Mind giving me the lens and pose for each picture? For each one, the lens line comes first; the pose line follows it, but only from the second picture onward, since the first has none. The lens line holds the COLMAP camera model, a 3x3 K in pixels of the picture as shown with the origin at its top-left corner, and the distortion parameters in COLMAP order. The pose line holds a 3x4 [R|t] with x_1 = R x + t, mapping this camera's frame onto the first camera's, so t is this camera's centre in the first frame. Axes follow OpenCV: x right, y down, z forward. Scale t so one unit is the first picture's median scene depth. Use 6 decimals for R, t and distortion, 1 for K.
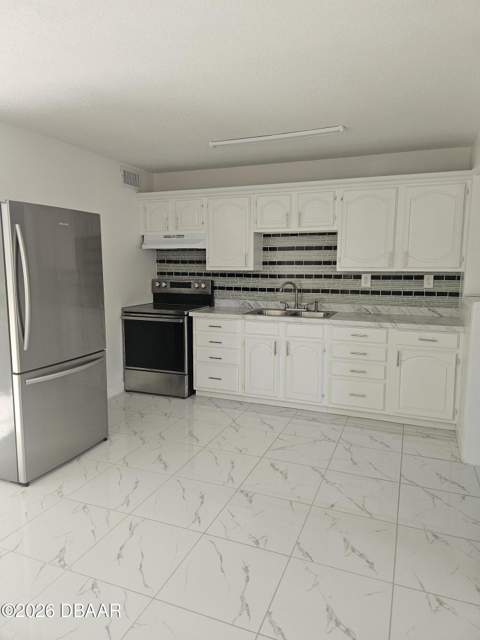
lens RADIAL K [[434.5, 0, 243.6], [0, 434.5, 317.0], [0, 0, 1]] dist [0.056585, -0.047650]
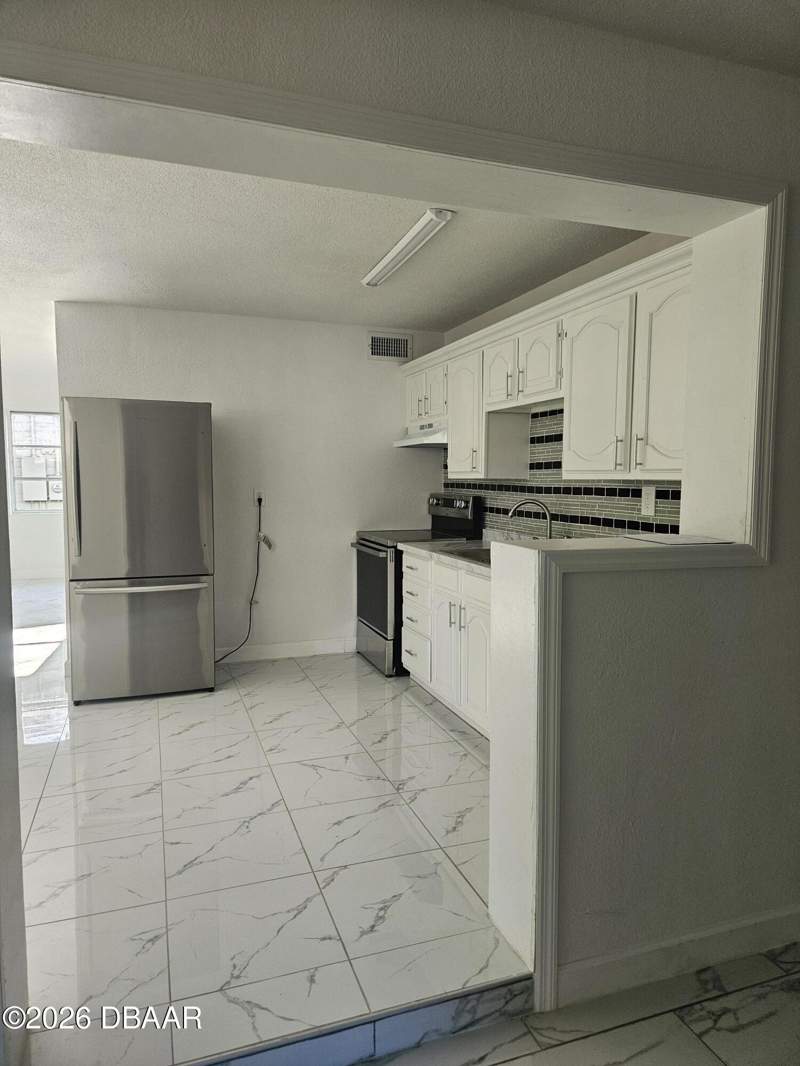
lens RADIAL K [[723.8, 0, 403.8], [0, 723.8, 535.6], [0, 0, 1]] dist [0.056585, -0.047650]
pose [[0.653815, 0.063058, -0.754022, 0.672377], [-0.098510, 0.995134, -0.002196, -0.020045], [0.750214, 0.075715, 0.656846, 0.301953]]
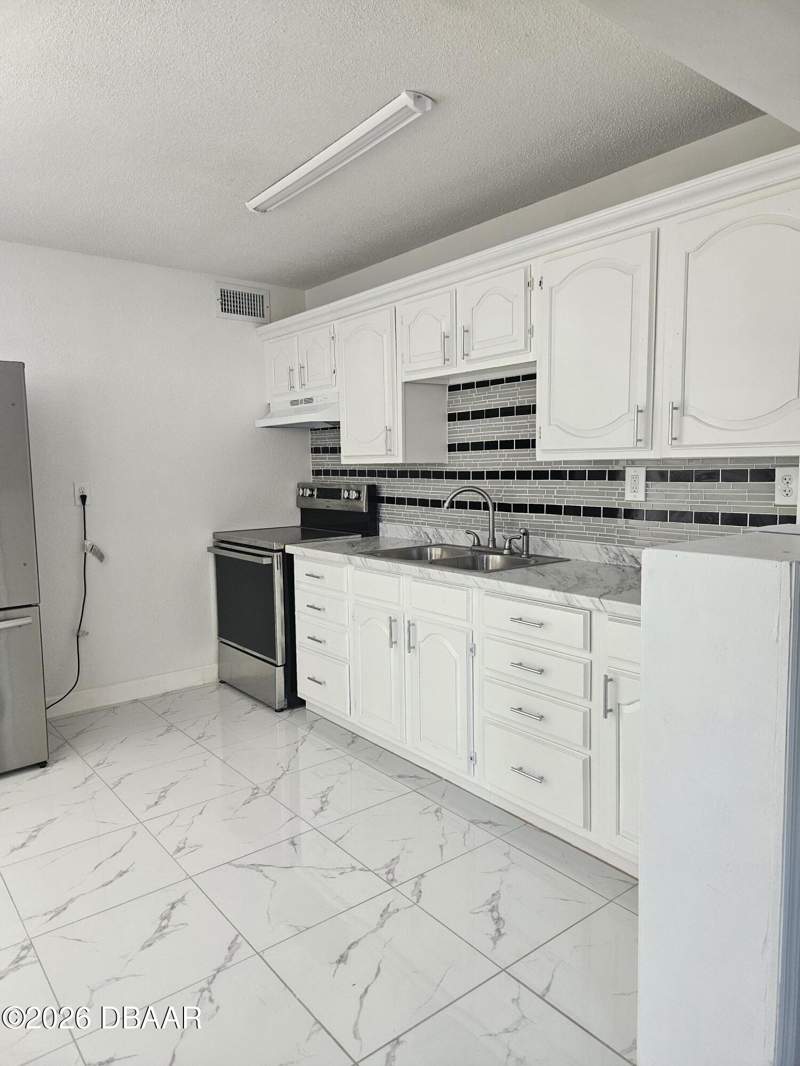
lens RADIAL K [[723.8, 0, 403.1], [0, 723.8, 536.3], [0, 0, 1]] dist [0.056585, -0.047650]
pose [[0.863918, 0.036067, -0.502340, 0.419554], [-0.046414, 0.998889, -0.008104, -0.020848], [0.501490, 0.030317, 0.864632, 0.321684]]
